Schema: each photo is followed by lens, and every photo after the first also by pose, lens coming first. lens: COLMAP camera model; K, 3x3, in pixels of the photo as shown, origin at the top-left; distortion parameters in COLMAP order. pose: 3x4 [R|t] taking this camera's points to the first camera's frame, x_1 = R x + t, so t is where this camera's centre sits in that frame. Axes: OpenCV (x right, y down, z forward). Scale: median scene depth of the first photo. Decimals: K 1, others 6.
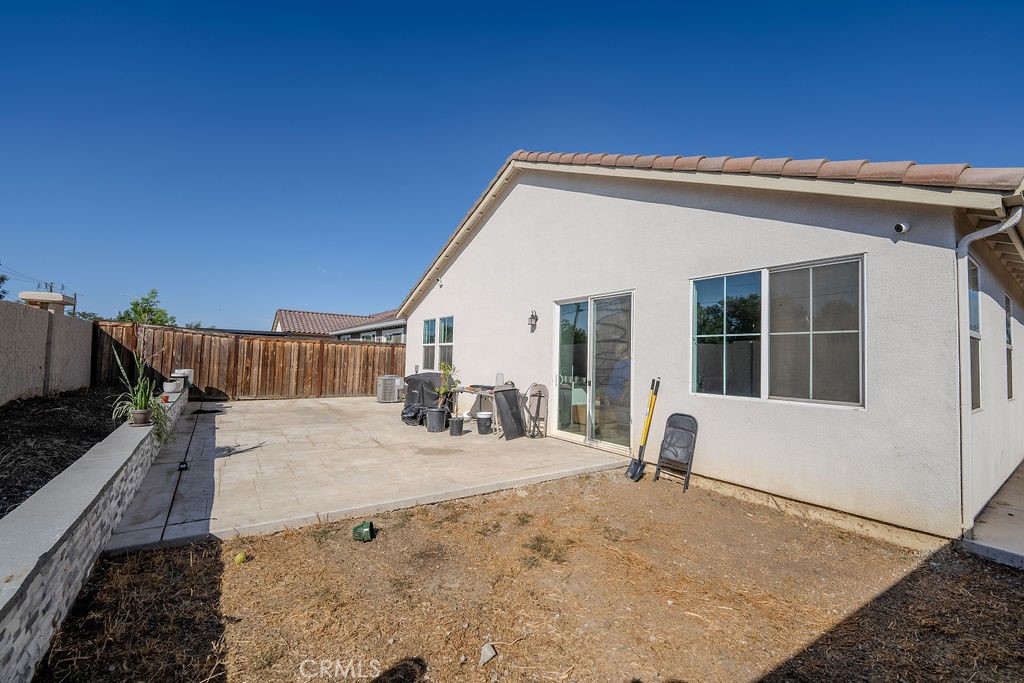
lens RADIAL K [[414.8, 0, 527.6], [0, 414.8, 348.1], [0, 0, 1]] dist [-0.000620, -0.000148]
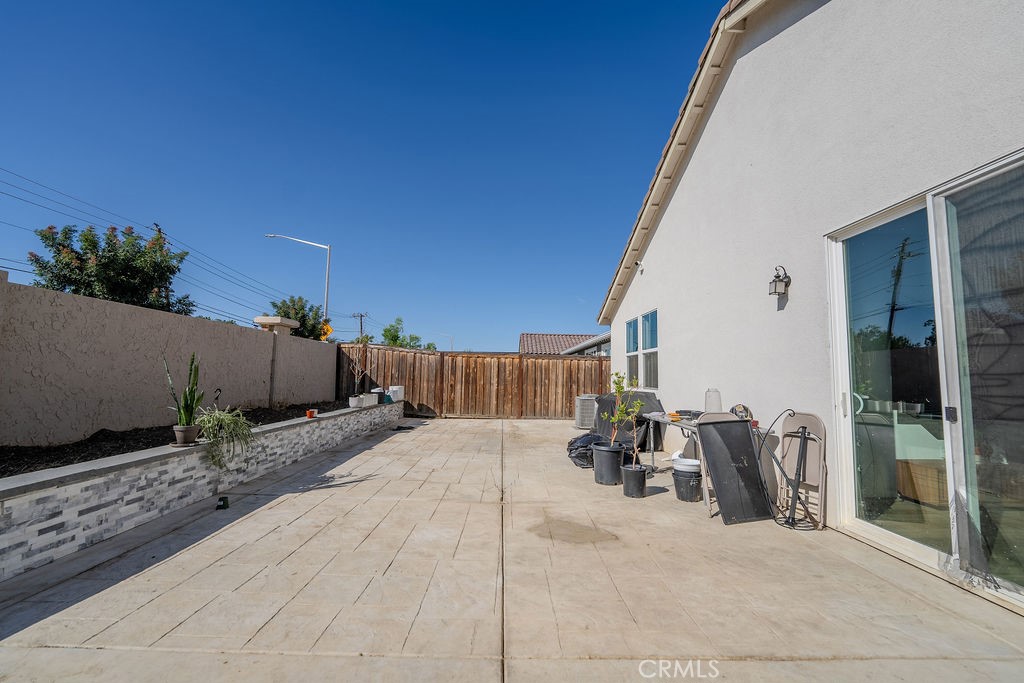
lens RADIAL K [[420.9, 0, 512.4], [0, 420.9, 344.2], [0, 0, 1]] dist [-0.010822, -0.000354]
pose [[0.810297, -0.058440, -0.583098, 0.042850], [0.022224, 0.997364, -0.069076, 0.033216], [0.585597, 0.043013, 0.809460, 0.395968]]
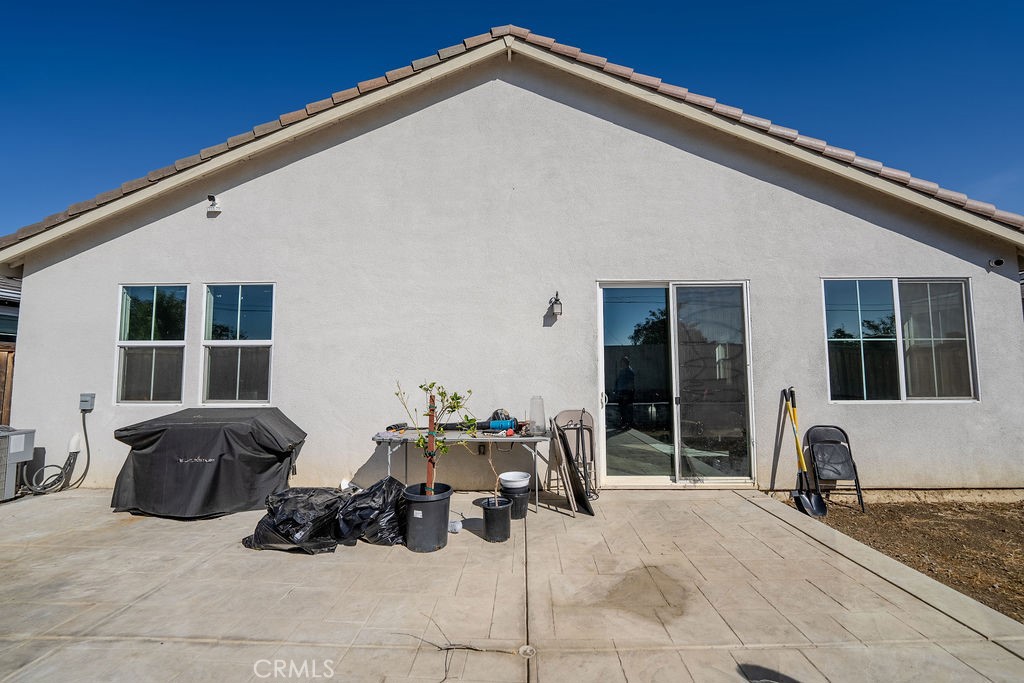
lens RADIAL K [[420.9, 0, 512.4], [0, 420.9, 344.2], [0, 0, 1]] dist [-0.010822, -0.000354]
pose [[0.612527, 0.022643, 0.790126, -0.523362], [-0.000988, 0.999611, -0.027881, 0.005667], [-0.790449, 0.016297, 0.612311, 0.670950]]
